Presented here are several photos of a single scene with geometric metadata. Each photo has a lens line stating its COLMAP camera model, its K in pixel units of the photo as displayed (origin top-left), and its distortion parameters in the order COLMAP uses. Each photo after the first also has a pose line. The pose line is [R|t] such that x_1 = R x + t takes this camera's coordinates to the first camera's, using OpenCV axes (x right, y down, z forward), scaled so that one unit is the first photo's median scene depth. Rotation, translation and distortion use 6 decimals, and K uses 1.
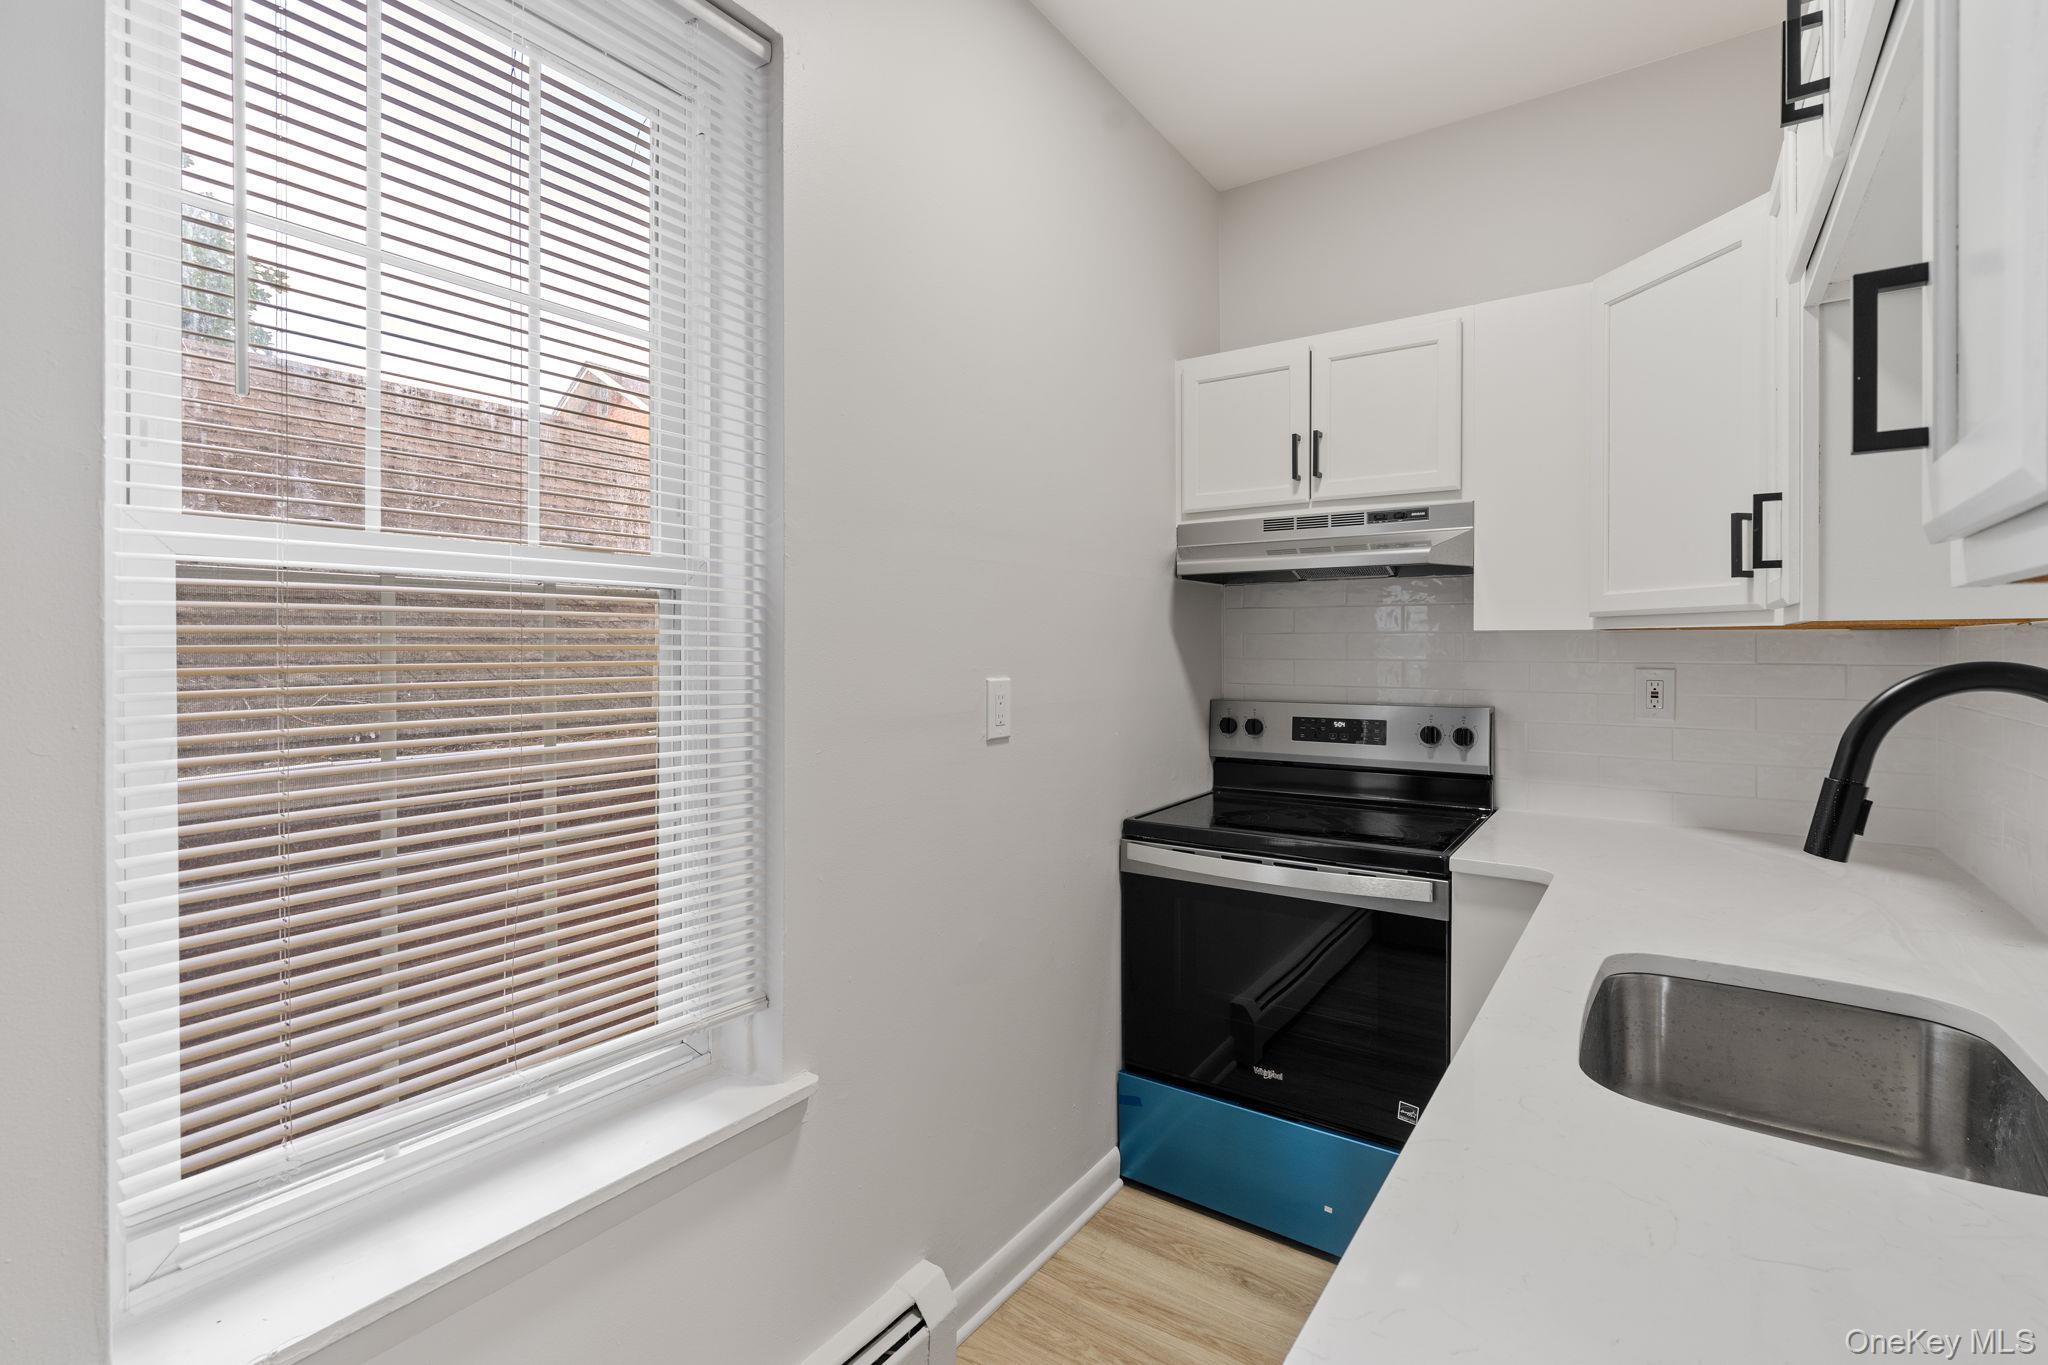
lens RADIAL K [[927.1, 0, 1026.3], [0, 927.1, 663.9], [0, 0, 1]] dist [-0.000250, 0.000189]
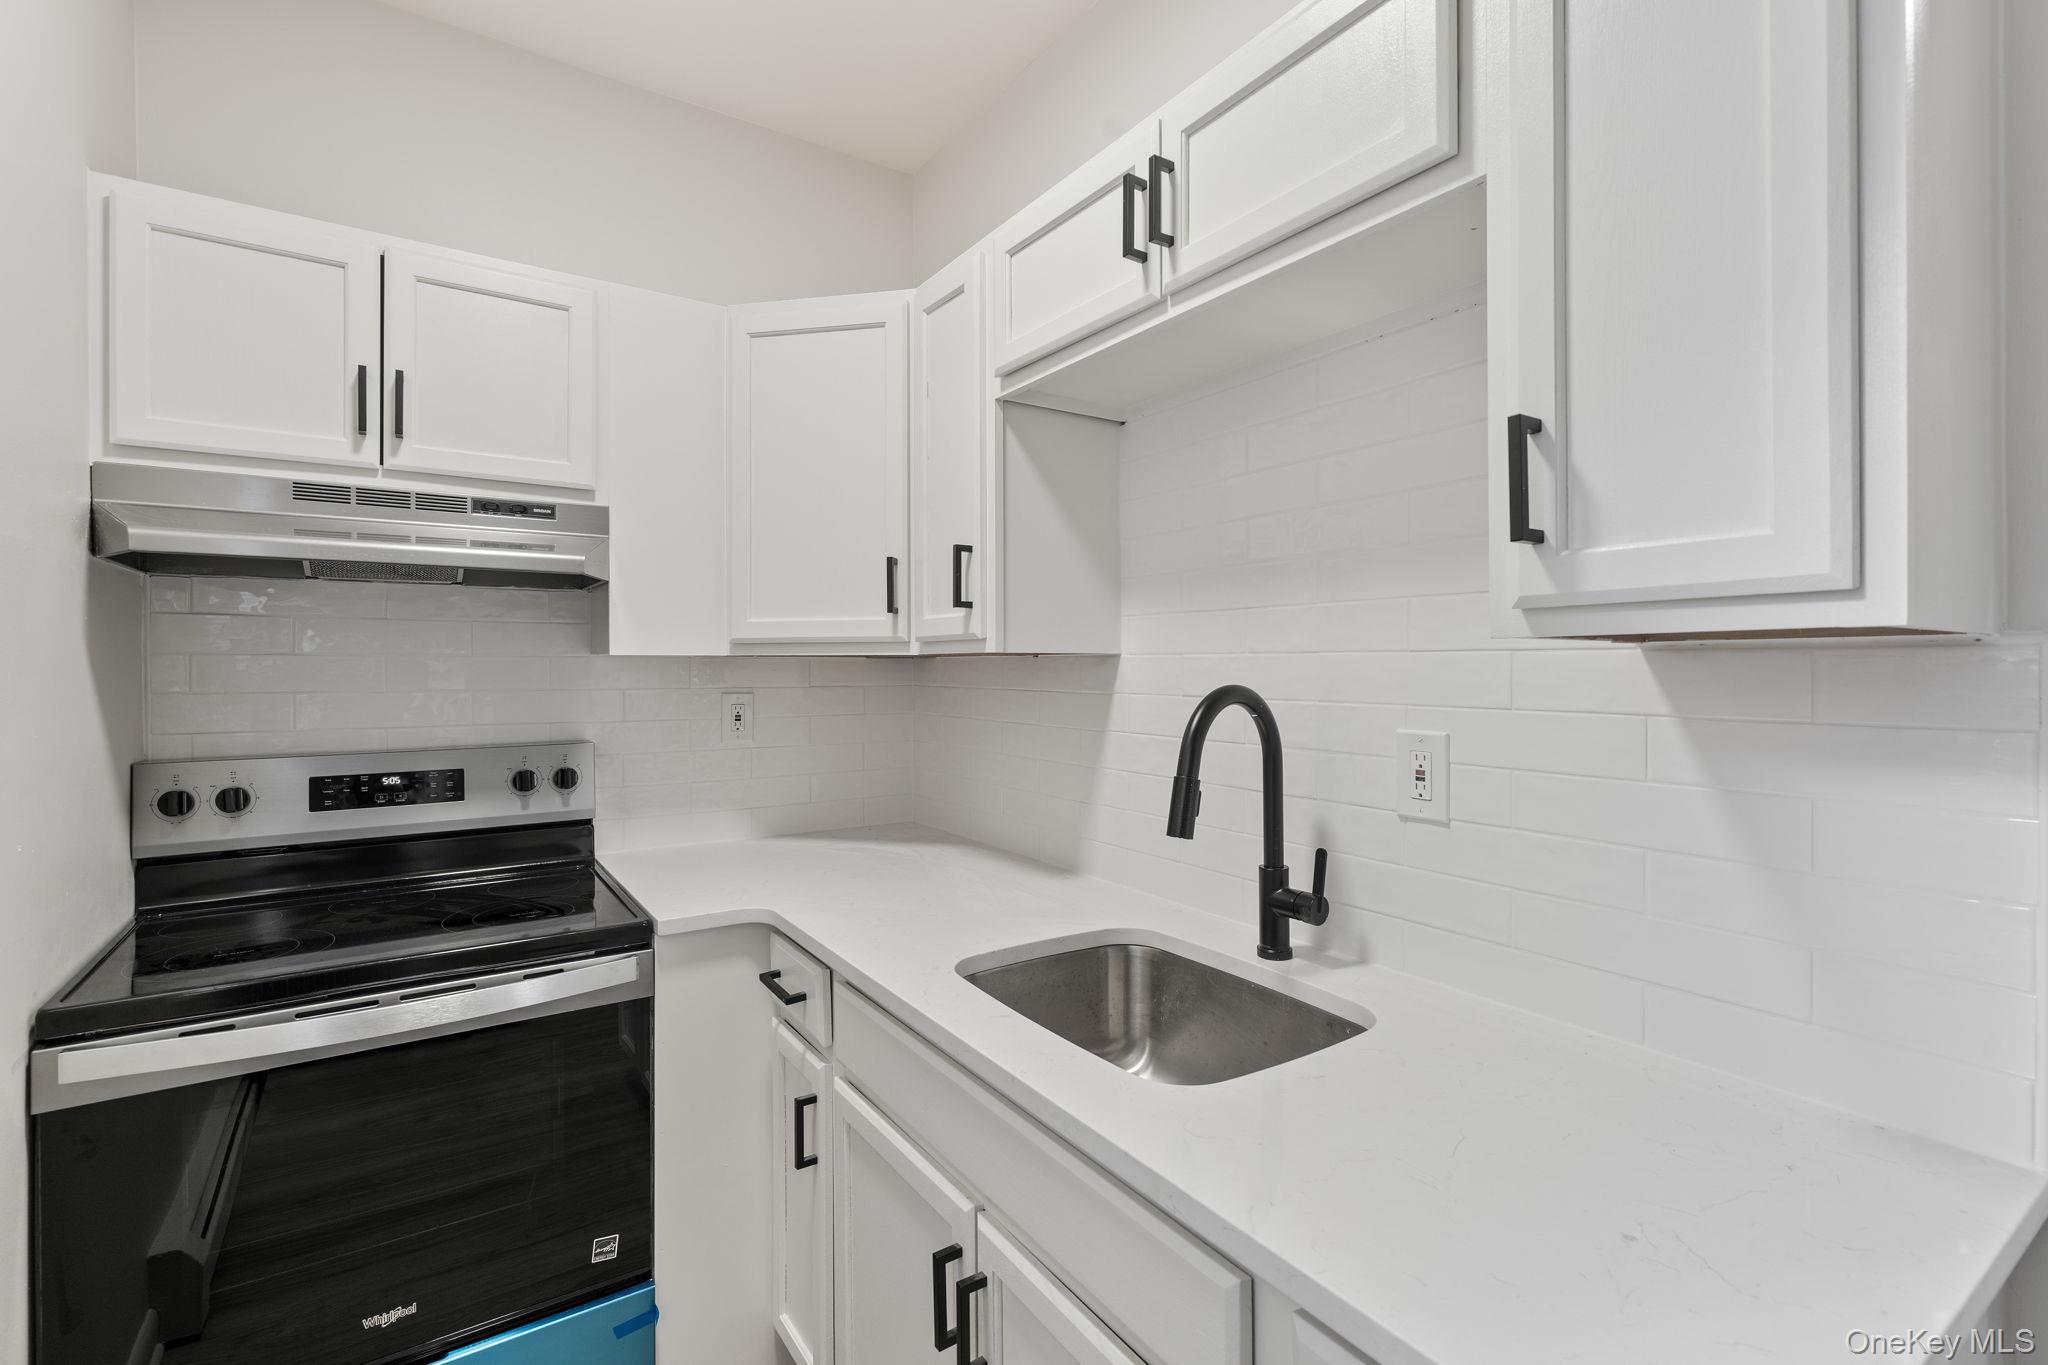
lens RADIAL K [[927.1, 0, 1021.1], [0, 927.1, 673.3], [0, 0, 1]] dist [-0.000250, 0.000189]
pose [[0.368409, -0.007324, 0.929635, -0.168782], [0.019576, 0.999808, 0.000119, -0.010356], [-0.929458, 0.018155, 0.368482, 0.291167]]
